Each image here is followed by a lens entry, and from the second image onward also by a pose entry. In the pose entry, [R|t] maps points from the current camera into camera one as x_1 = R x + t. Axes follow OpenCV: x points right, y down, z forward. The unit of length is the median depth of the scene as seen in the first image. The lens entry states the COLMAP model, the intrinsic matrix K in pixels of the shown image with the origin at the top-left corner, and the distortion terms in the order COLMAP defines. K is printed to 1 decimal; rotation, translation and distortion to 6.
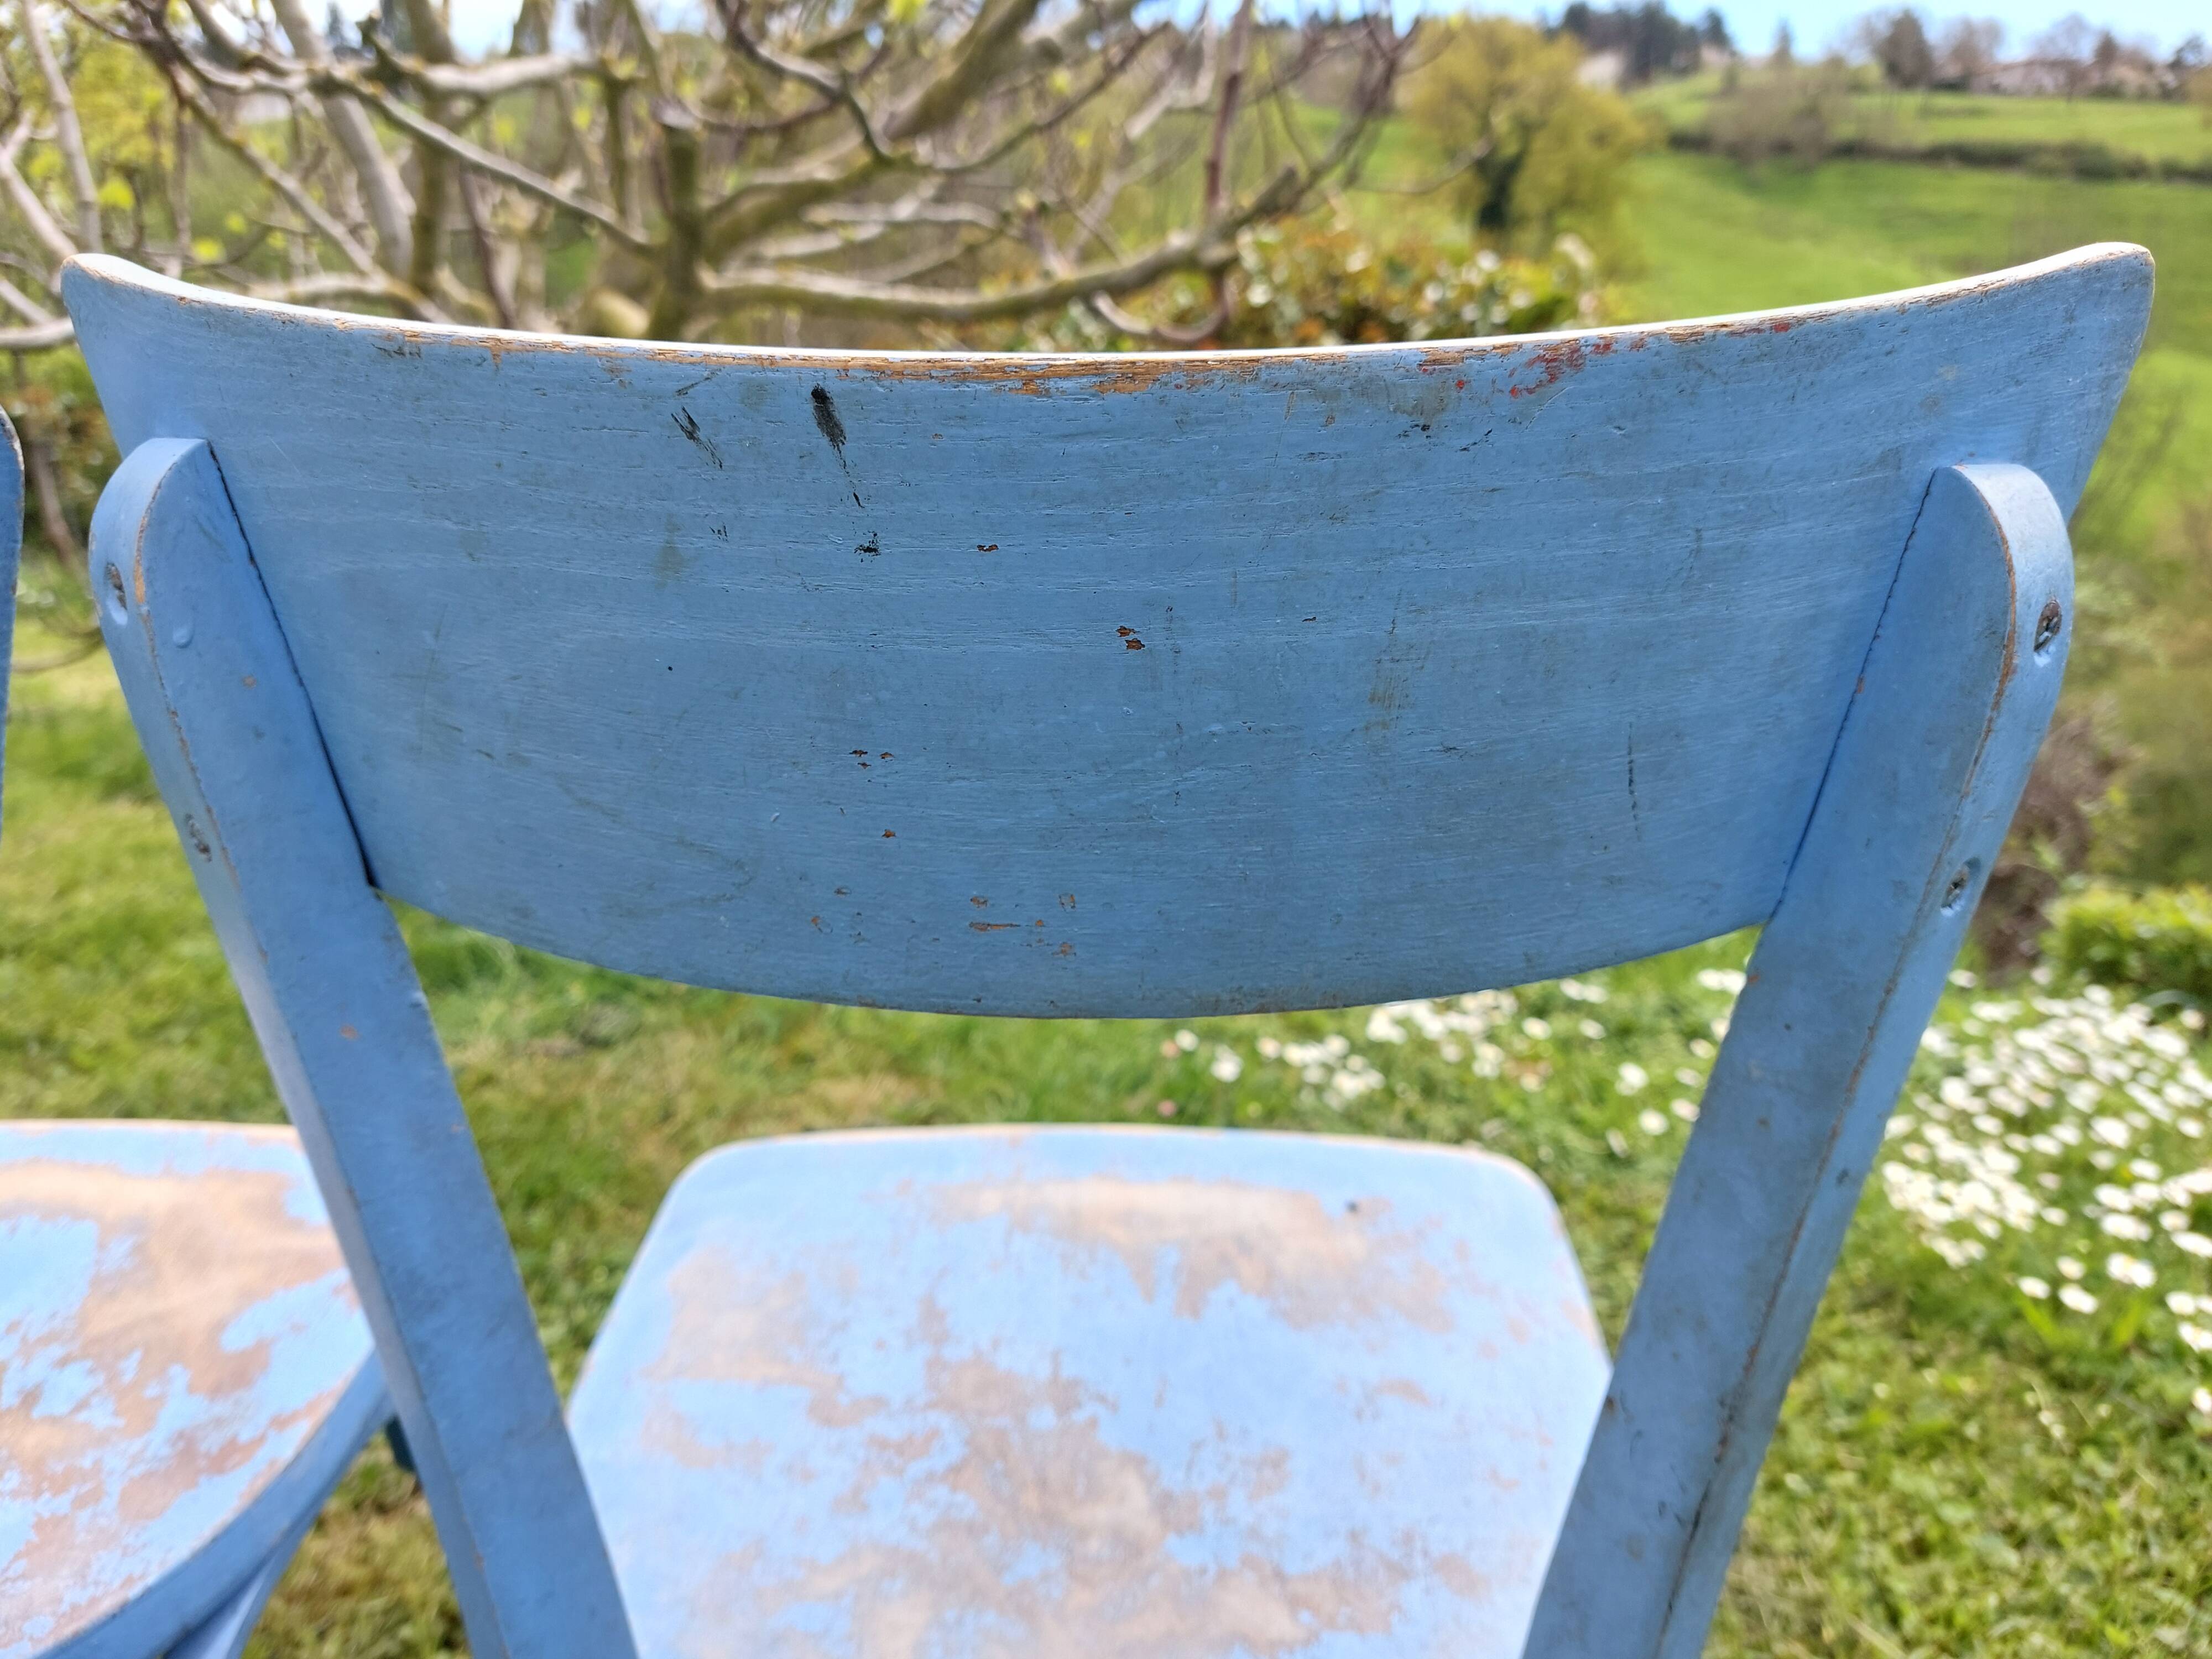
lens RADIAL K [[1668.3, 0, 1082.2], [0, 1668.3, 849.6], [0, 0, 1]] dist [0.015616, -0.022127]
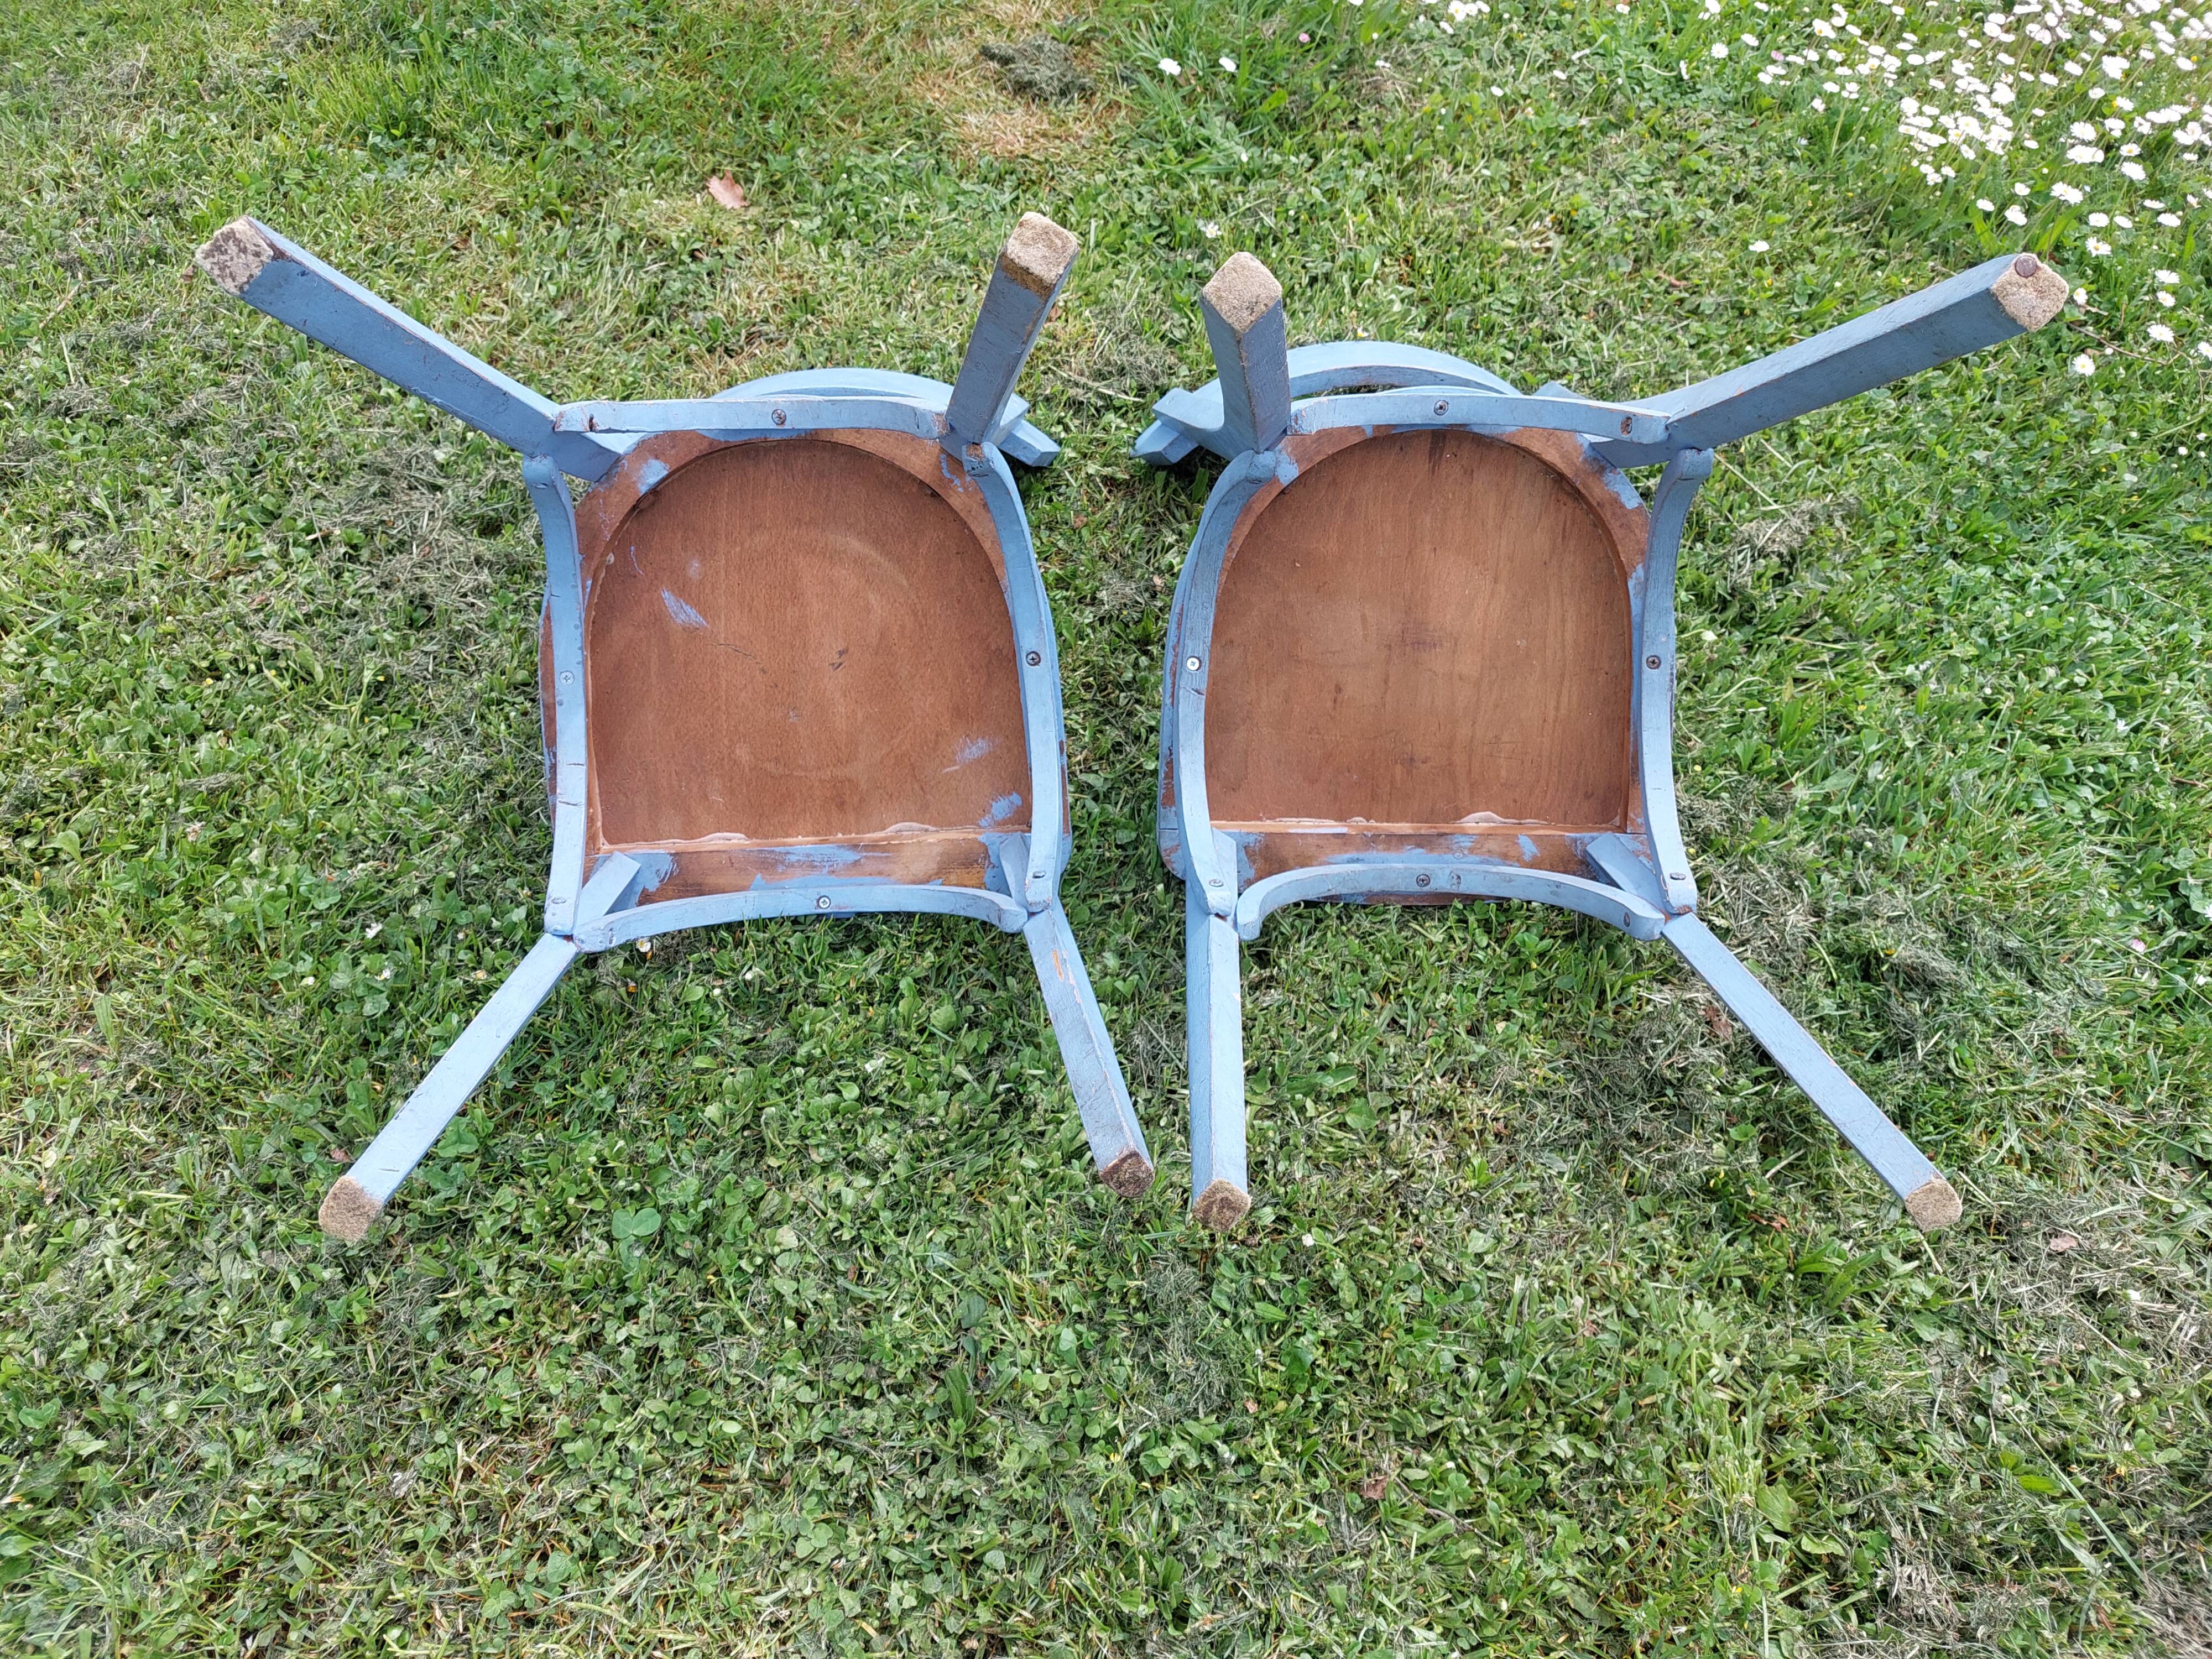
lens RADIAL K [[1641.8, 0, 1092.5], [0, 1641.8, 865.2], [0, 0, 1]] dist [0.043837, -0.044612]
pose [[0.999732, 0.021403, -0.008836, -0.081501], [-0.011874, 0.801477, 0.597908, -0.077496], [0.019879, -0.597643, 0.801516, -0.305889]]
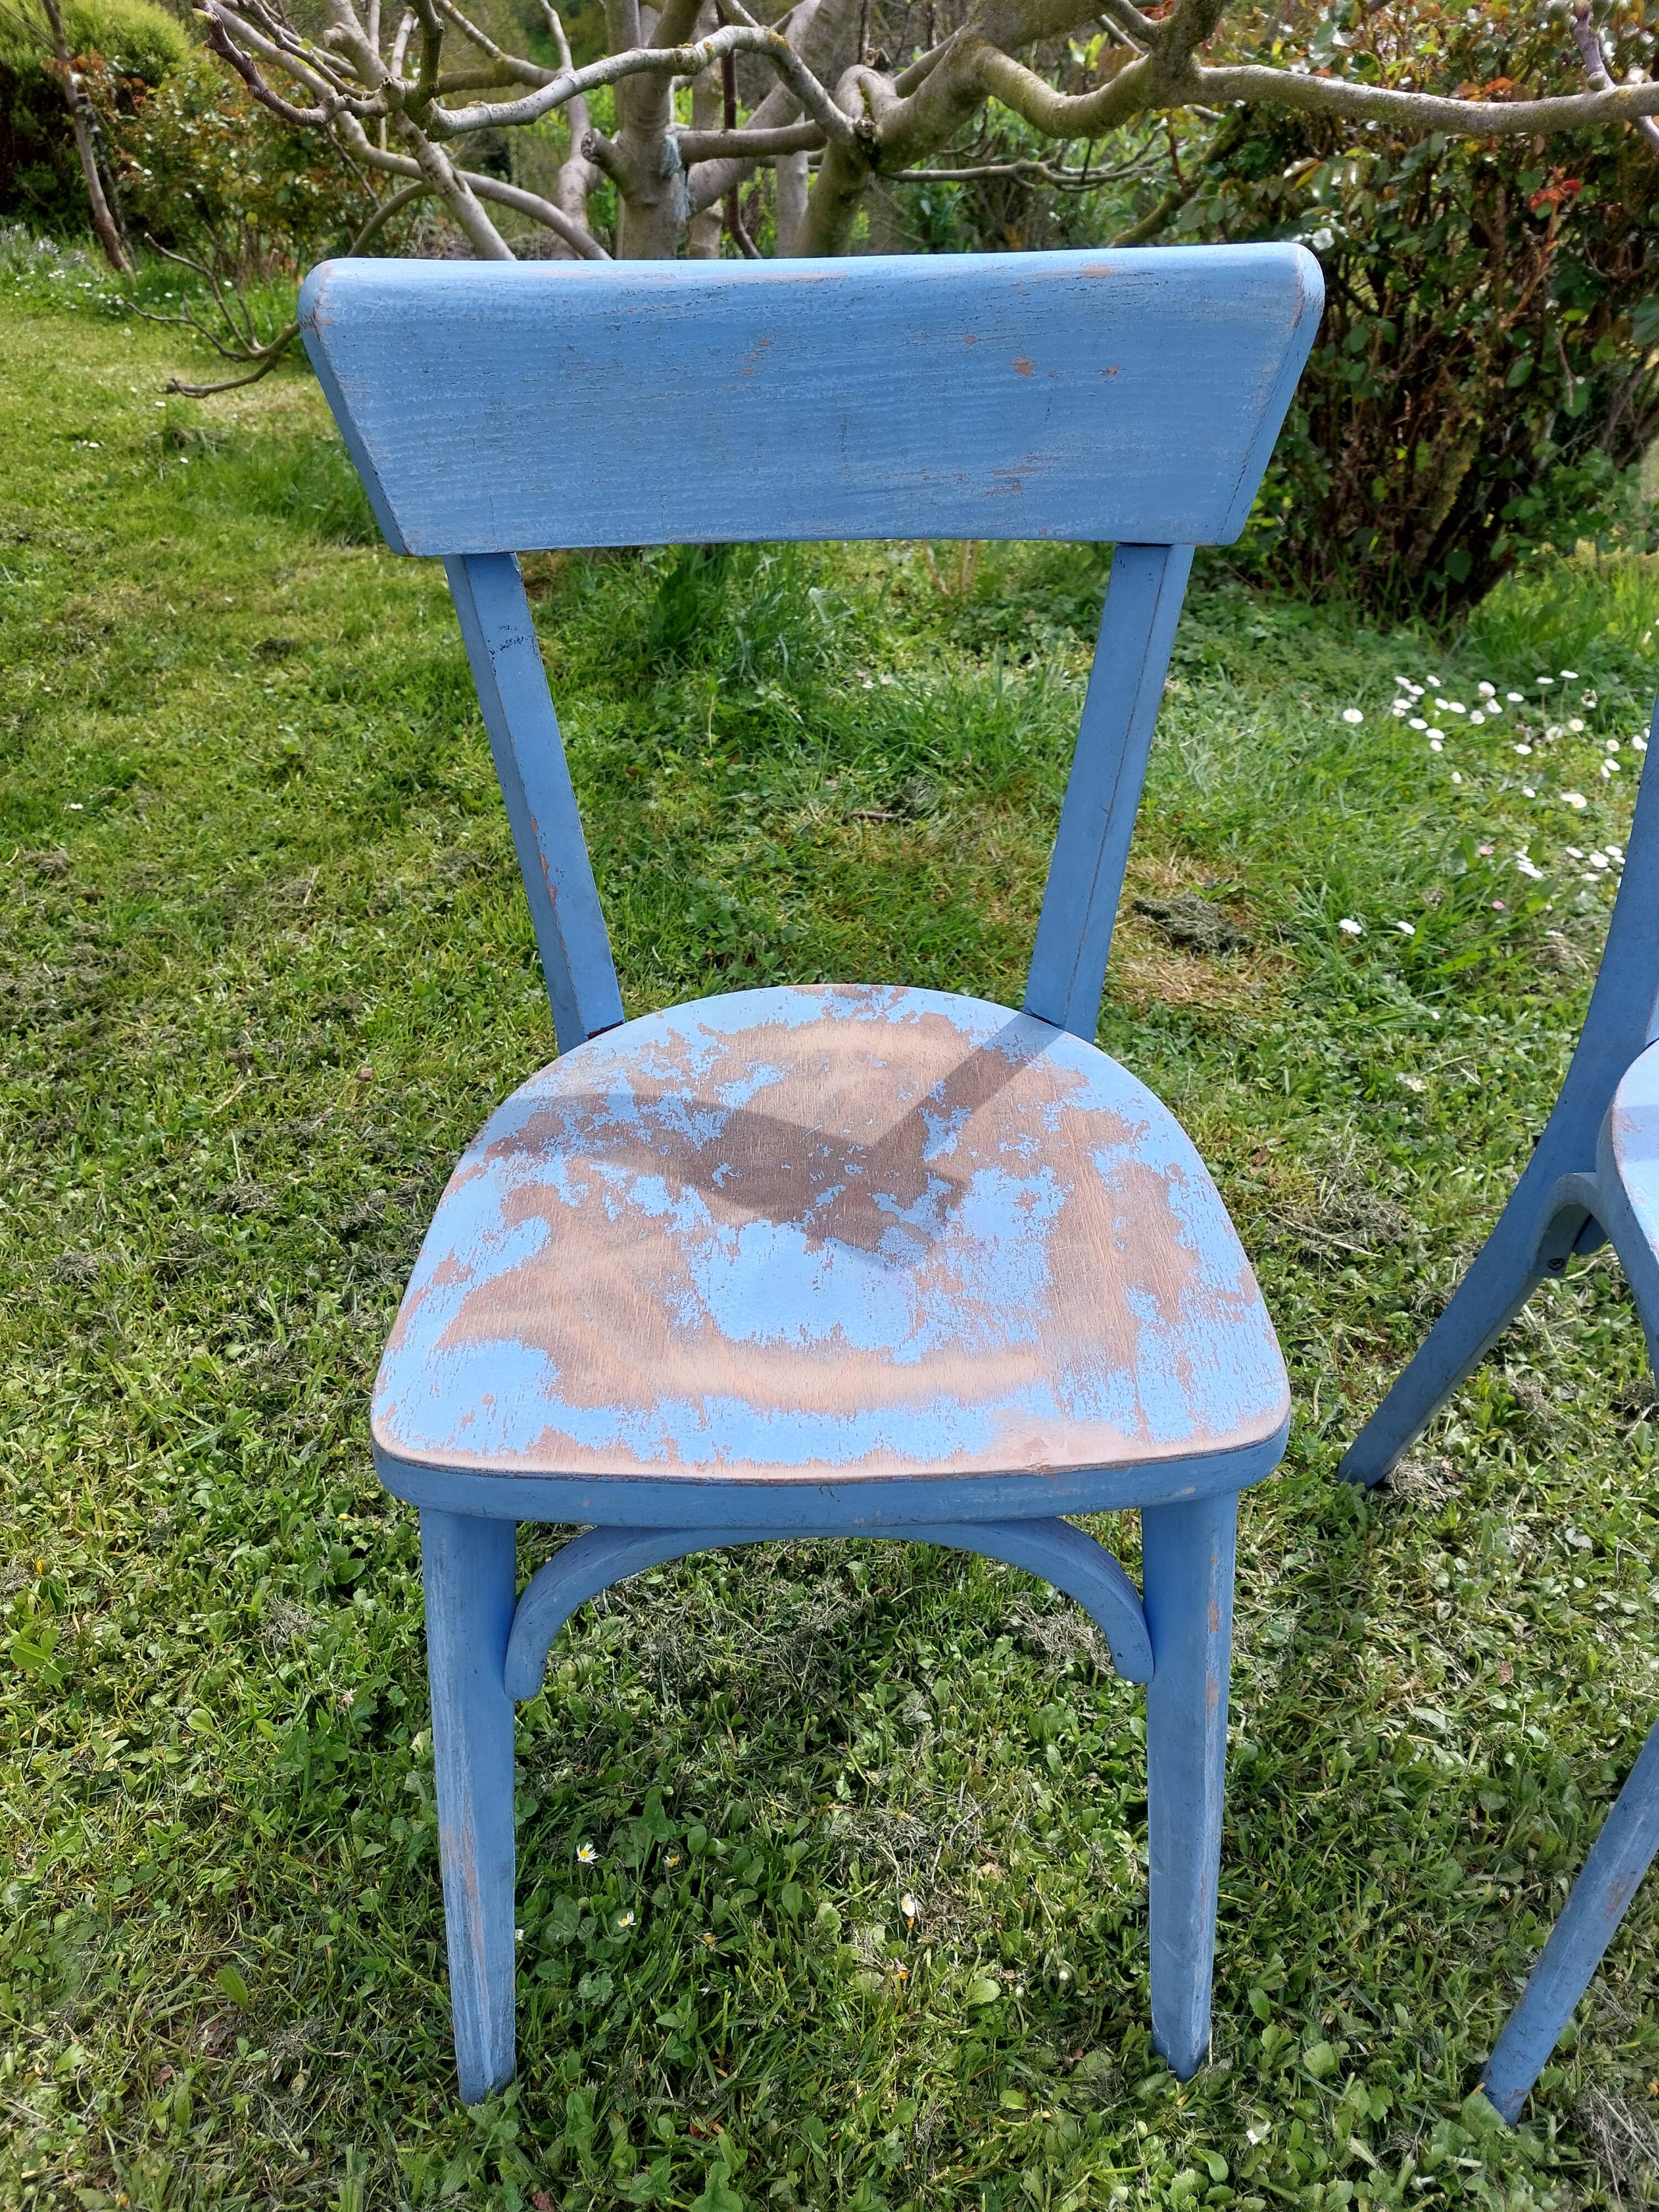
lens RADIAL K [[1642.5, 0, 822.8], [0, 1642.5, 1144.4], [0, 0, 1]] dist [0.067753, -0.077445]
pose [[0.994271, 0.070870, -0.080016, -0.336980], [-0.041454, 0.945670, 0.322474, -0.040295], [0.098522, -0.317310, 0.943190, -0.187412]]
